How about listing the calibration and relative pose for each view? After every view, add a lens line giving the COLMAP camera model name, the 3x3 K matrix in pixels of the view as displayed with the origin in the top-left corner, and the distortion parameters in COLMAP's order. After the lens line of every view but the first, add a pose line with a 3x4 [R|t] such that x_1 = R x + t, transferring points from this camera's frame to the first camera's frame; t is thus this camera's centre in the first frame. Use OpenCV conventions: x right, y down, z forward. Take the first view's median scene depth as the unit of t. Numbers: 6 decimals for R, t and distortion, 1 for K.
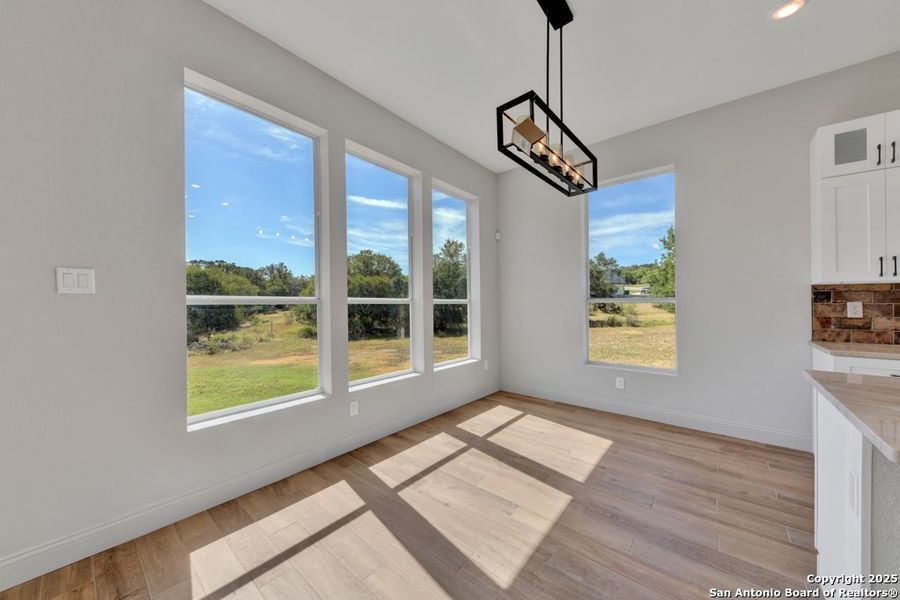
lens RADIAL K [[311.4, 0, 450.9], [0, 311.4, 305.5], [0, 0, 1]] dist [-0.001331, -0.001228]
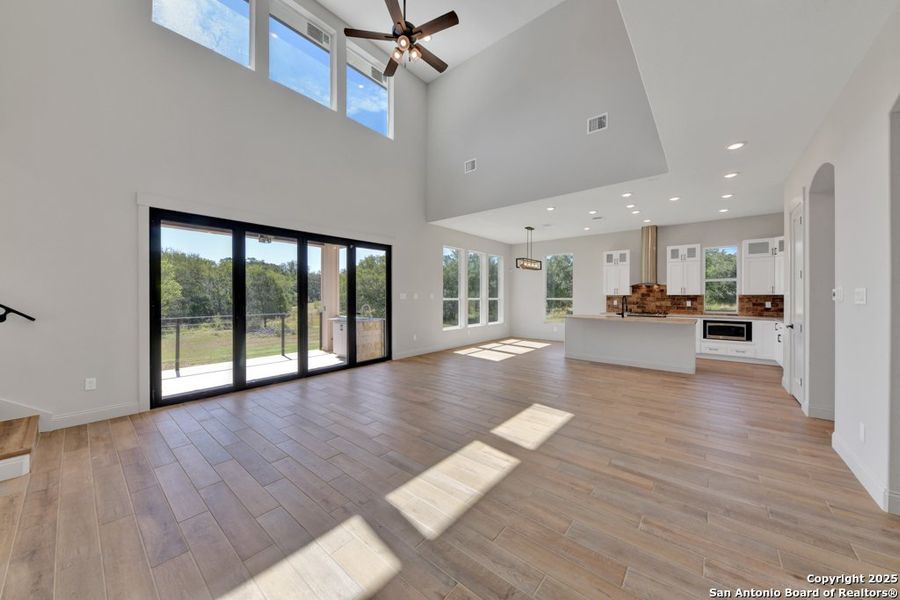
lens RADIAL K [[311.4, 0, 443.8], [0, 311.4, 300.0], [0, 0, 1]] dist [-0.001331, -0.001228]
pose [[0.999857, 0.005892, -0.015863, -0.314797], [-0.005820, 0.999972, 0.004602, -0.010793], [0.015890, -0.004509, 0.999864, -1.377784]]
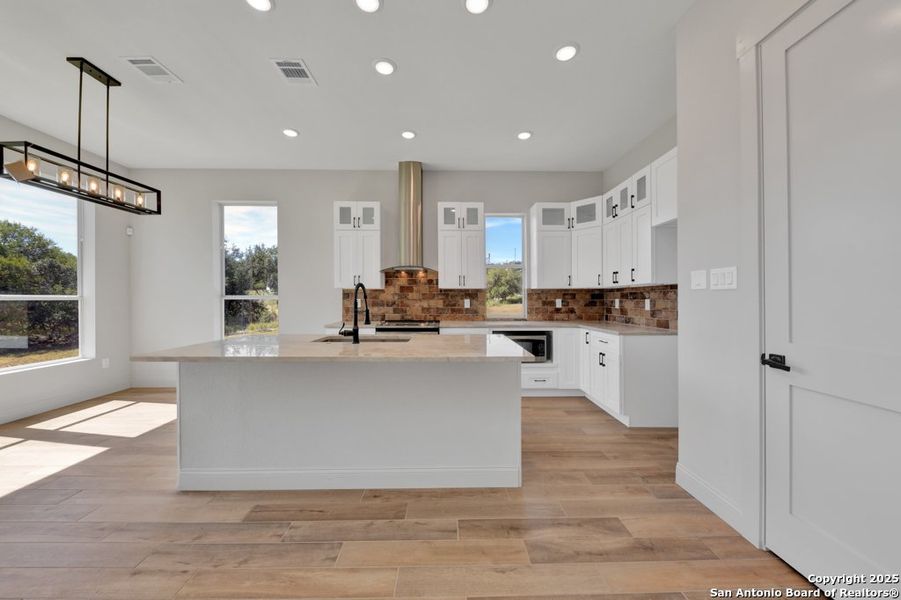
lens RADIAL K [[311.7, 0, 451.3], [0, 311.7, 299.5], [0, 0, 1]] dist [-0.001331, -0.001228]
pose [[0.752545, 0.002963, 0.658534, 0.270721], [0.003406, 0.999959, -0.008392, 0.004626], [-0.658532, 0.008559, 0.752504, -0.412238]]
